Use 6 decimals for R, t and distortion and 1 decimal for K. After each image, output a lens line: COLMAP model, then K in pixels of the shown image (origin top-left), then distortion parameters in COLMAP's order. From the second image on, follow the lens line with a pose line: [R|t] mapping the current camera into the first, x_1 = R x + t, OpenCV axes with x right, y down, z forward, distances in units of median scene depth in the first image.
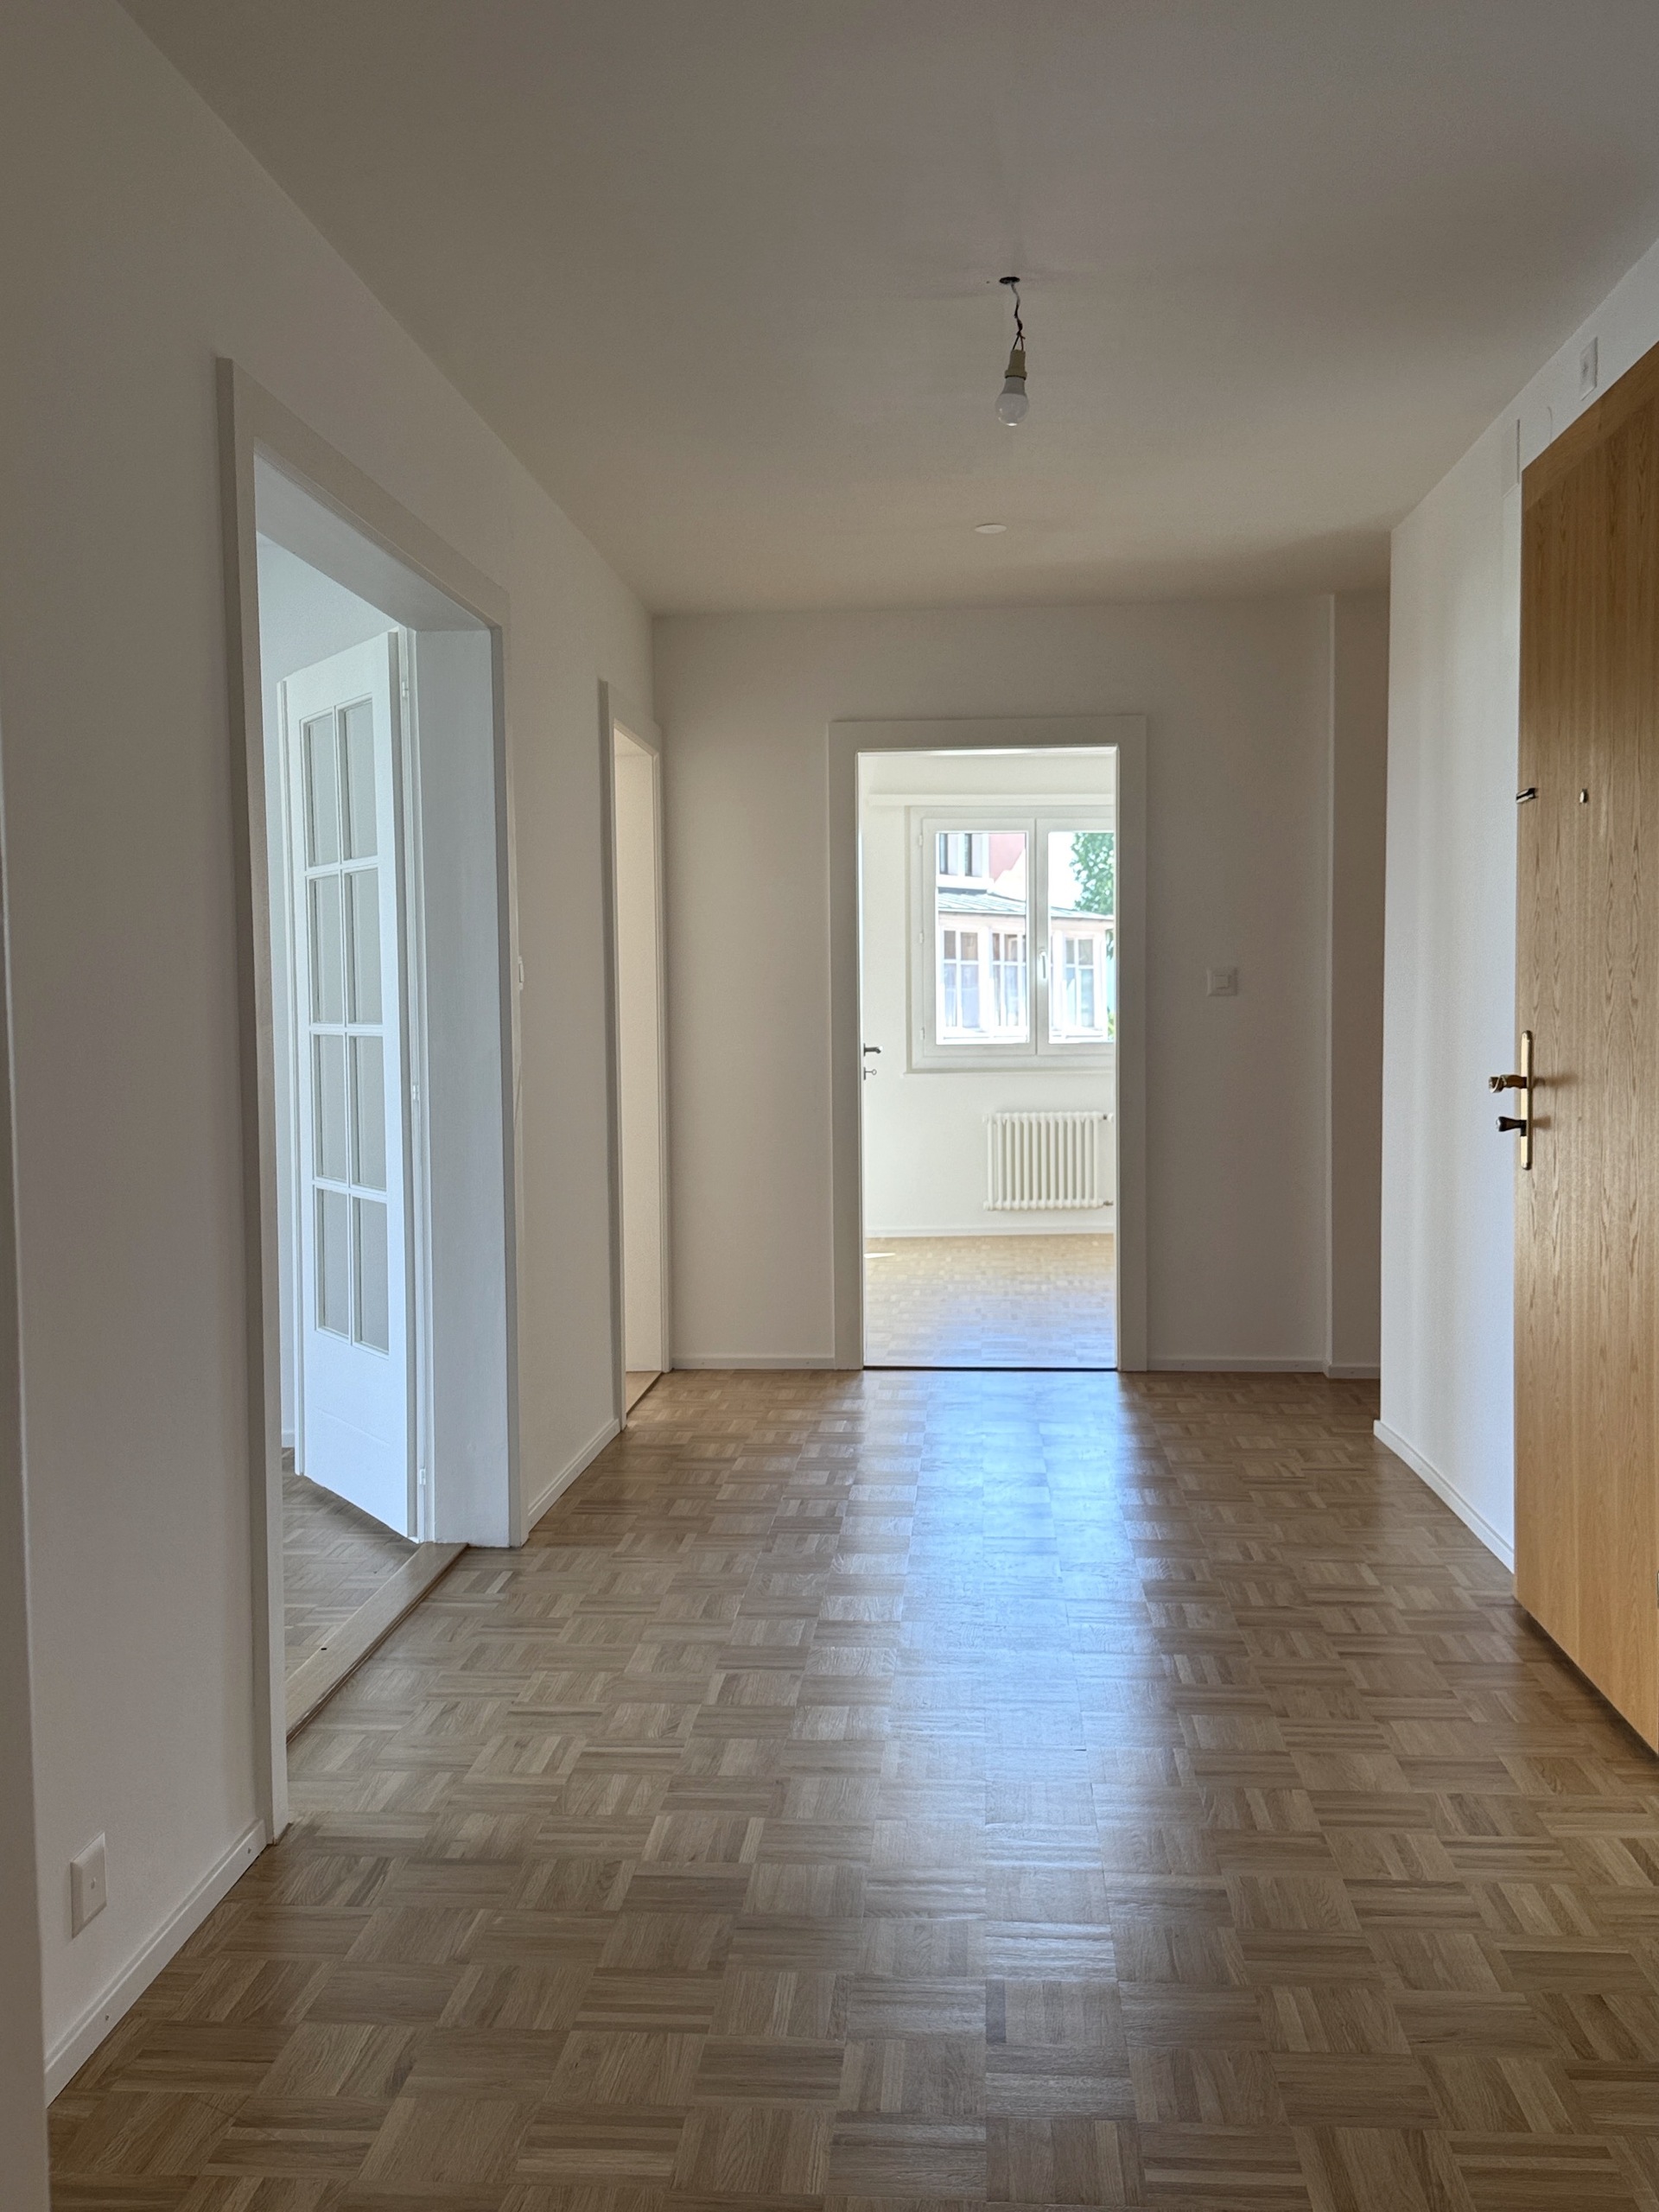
lens RADIAL K [[2128.5, 0, 828.0], [0, 2128.5, 1103.8], [0, 0, 1]] dist [0.006027, 0.000000]
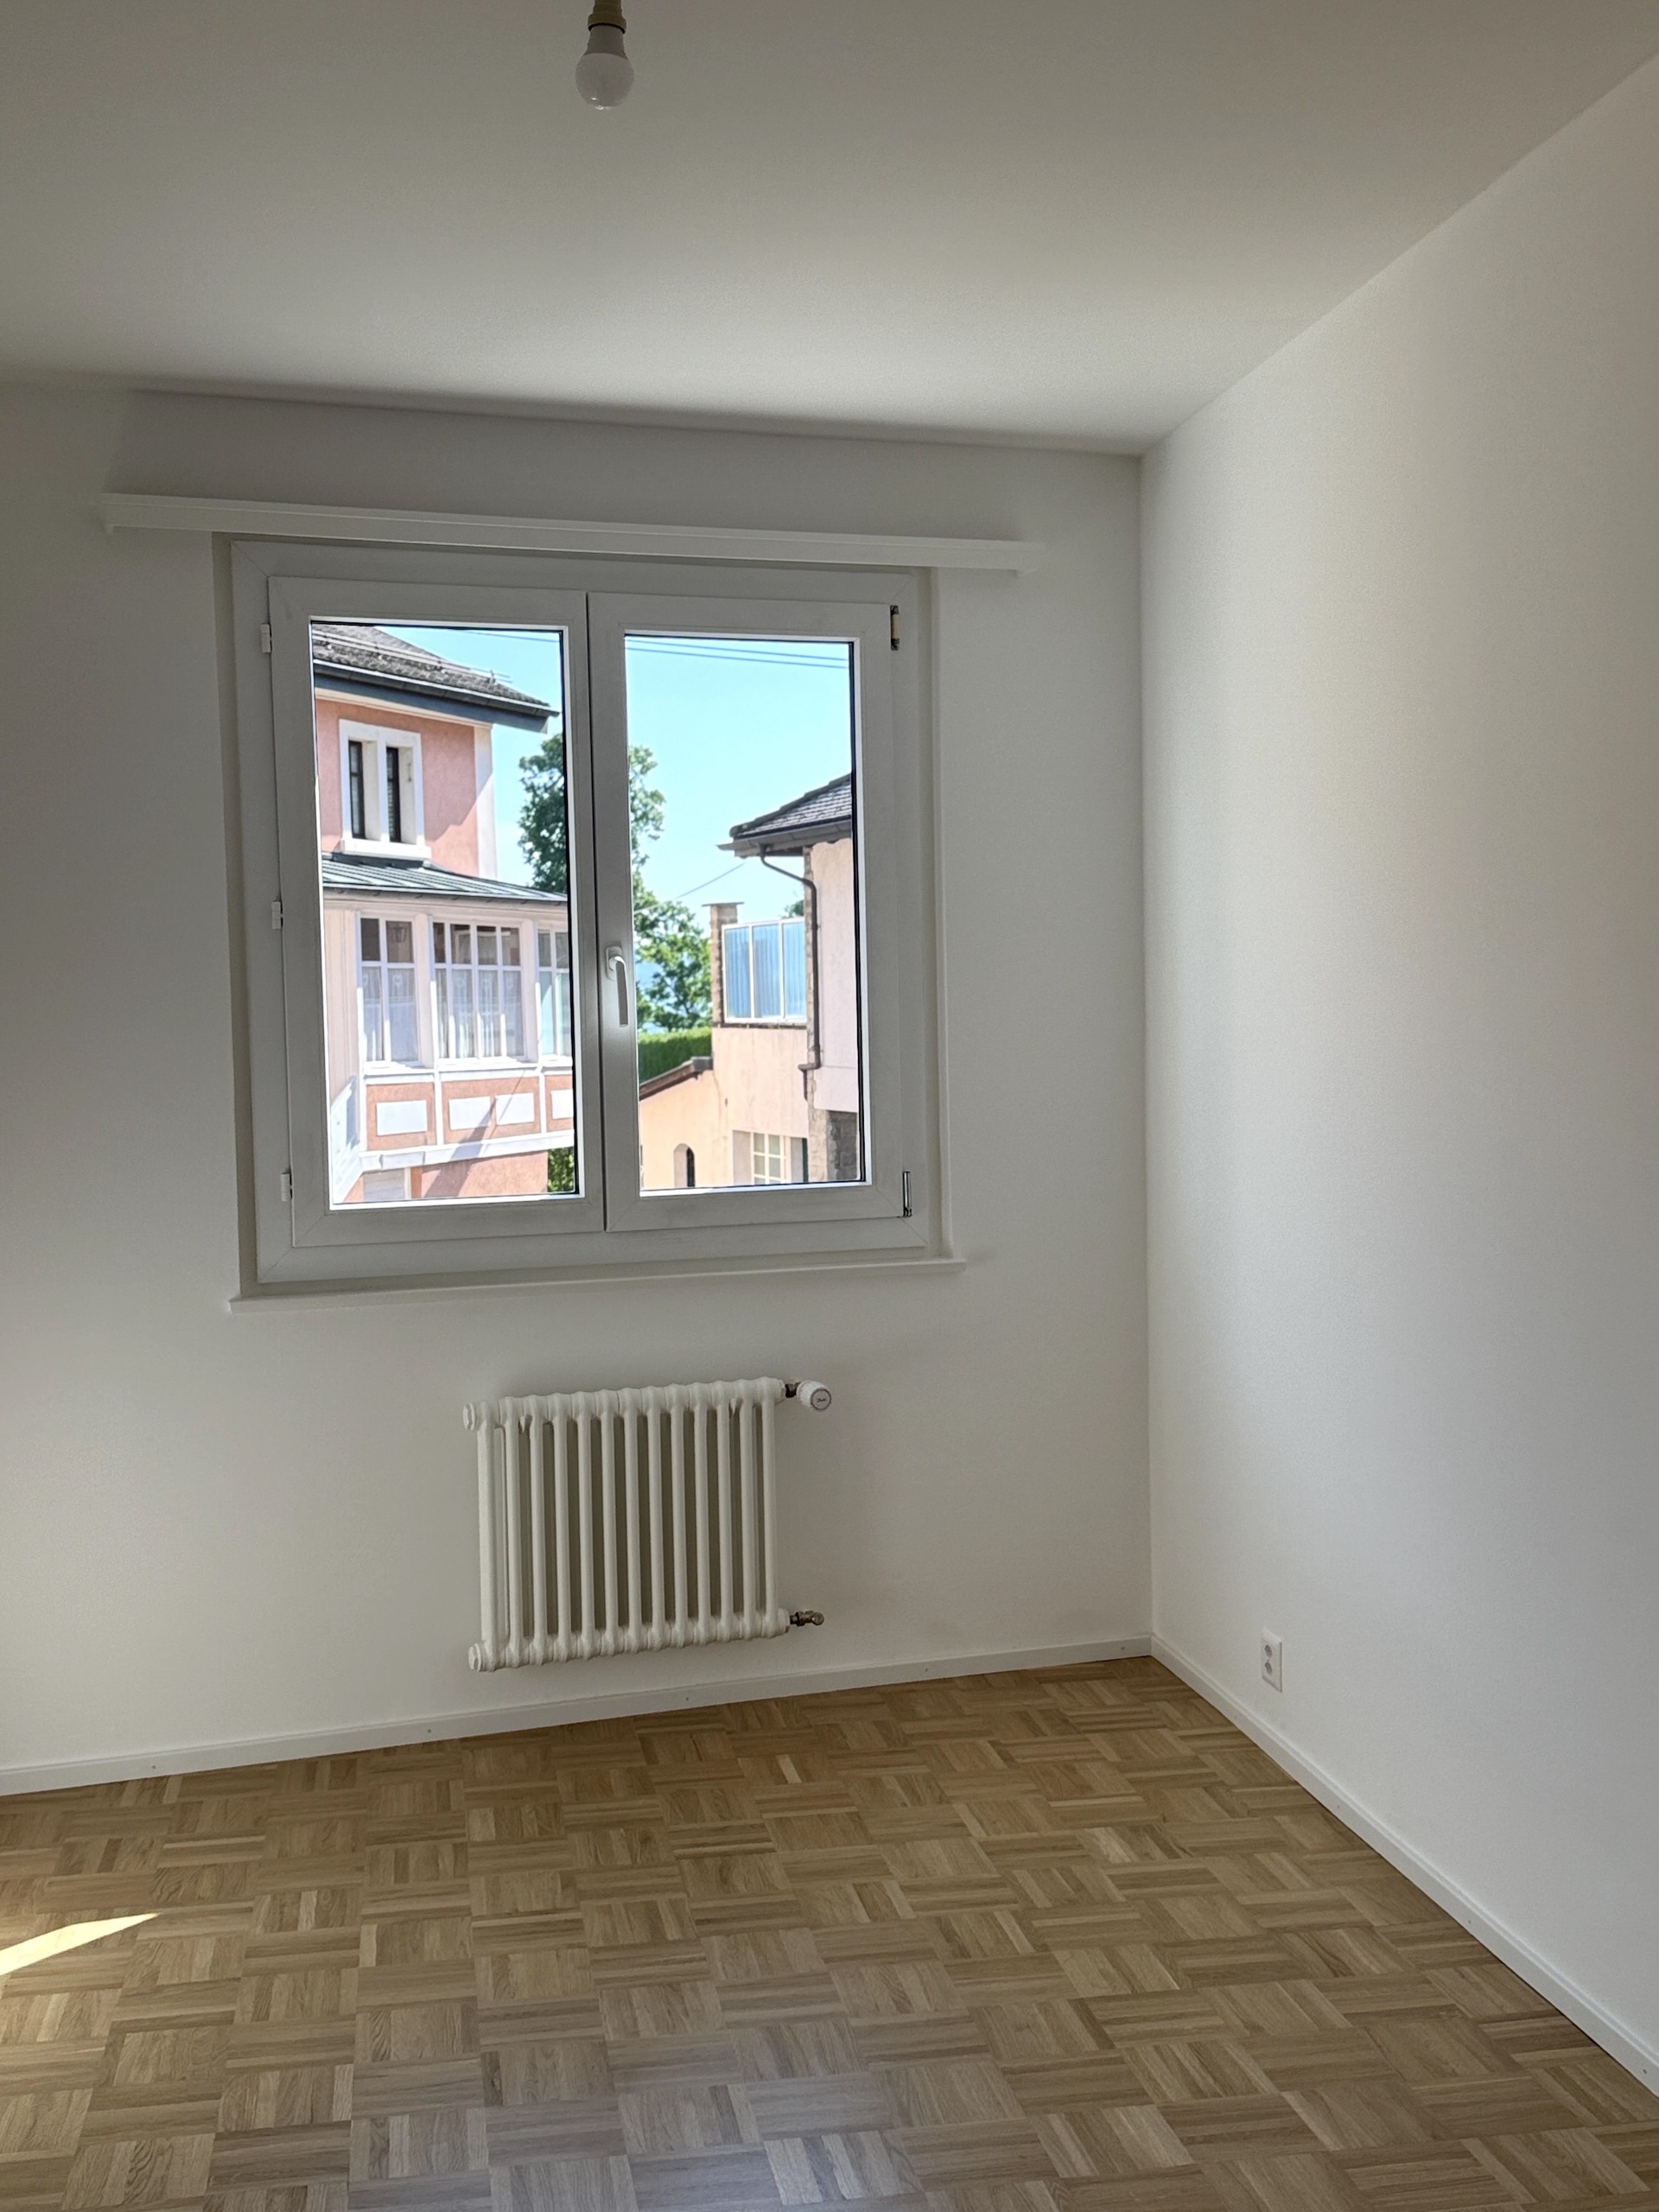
lens RADIAL K [[2428.5, 0, 826.4], [0, 2428.5, 1106.6], [0, 0, 1]] dist [0.087153, 0.000000]
pose [[0.971185, -0.020594, 0.237437, 0.012586], [0.022130, 0.999748, -0.003806, -0.015014], [-0.237299, 0.008950, 0.971395, 0.206741]]
